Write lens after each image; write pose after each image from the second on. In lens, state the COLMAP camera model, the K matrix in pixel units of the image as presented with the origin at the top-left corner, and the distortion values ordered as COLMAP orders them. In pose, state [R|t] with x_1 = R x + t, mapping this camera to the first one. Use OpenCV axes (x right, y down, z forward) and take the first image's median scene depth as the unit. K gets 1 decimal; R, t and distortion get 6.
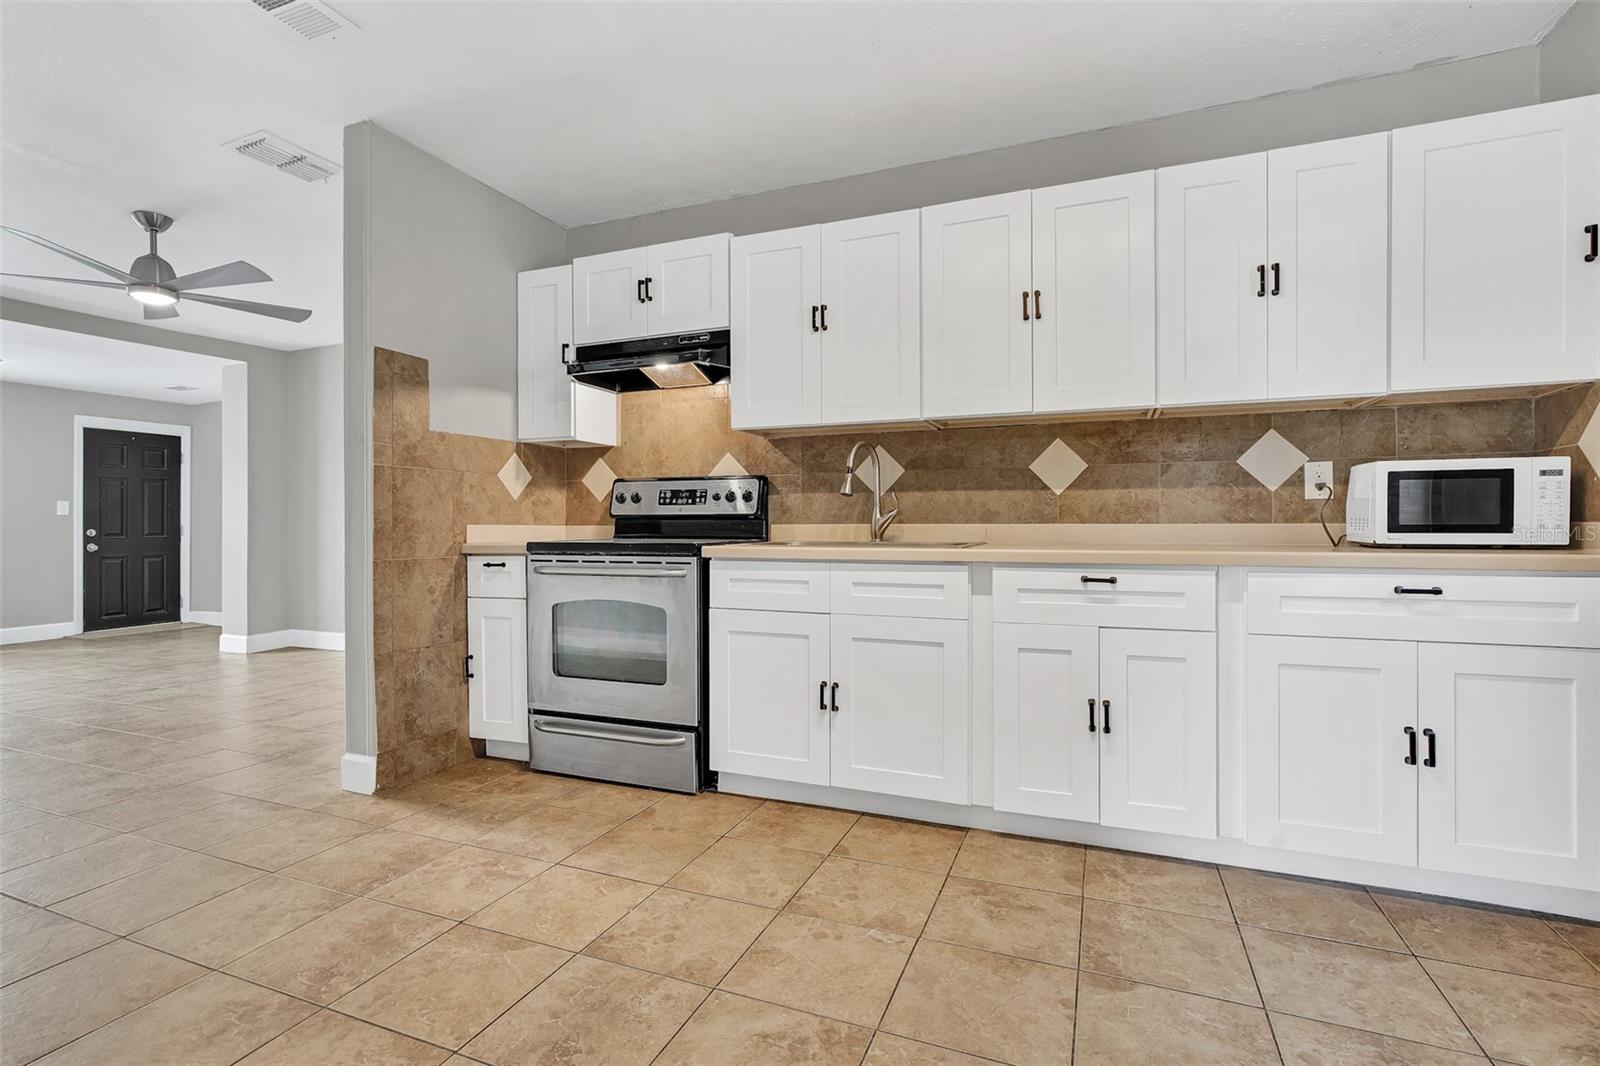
lens RADIAL K [[760.3, 0, 802.9], [0, 760.3, 524.5], [0, 0, 1]] dist [-0.001836, 0.000214]
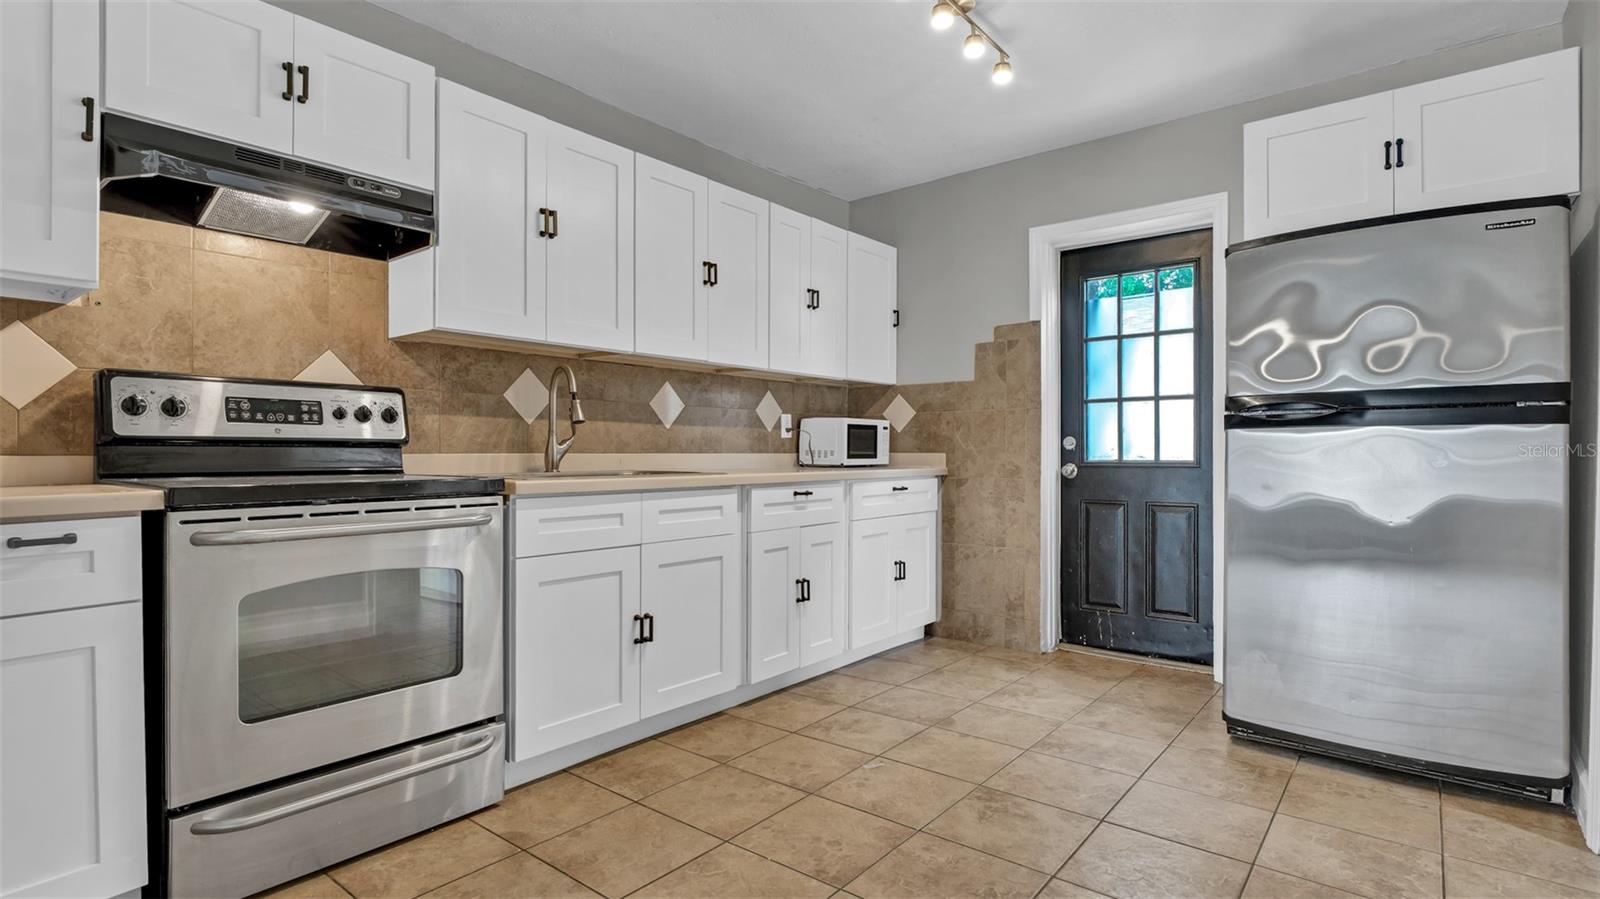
lens RADIAL K [[772.9, 0, 800.0], [0, 772.9, 449.5], [0, 0, 1]] dist [-0.002034, 0.000355]
pose [[0.295736, 0.005813, 0.955252, -0.817590], [-0.000587, 0.999982, -0.005903, 0.000078], [-0.955269, 0.001185, 0.295734, 0.483906]]
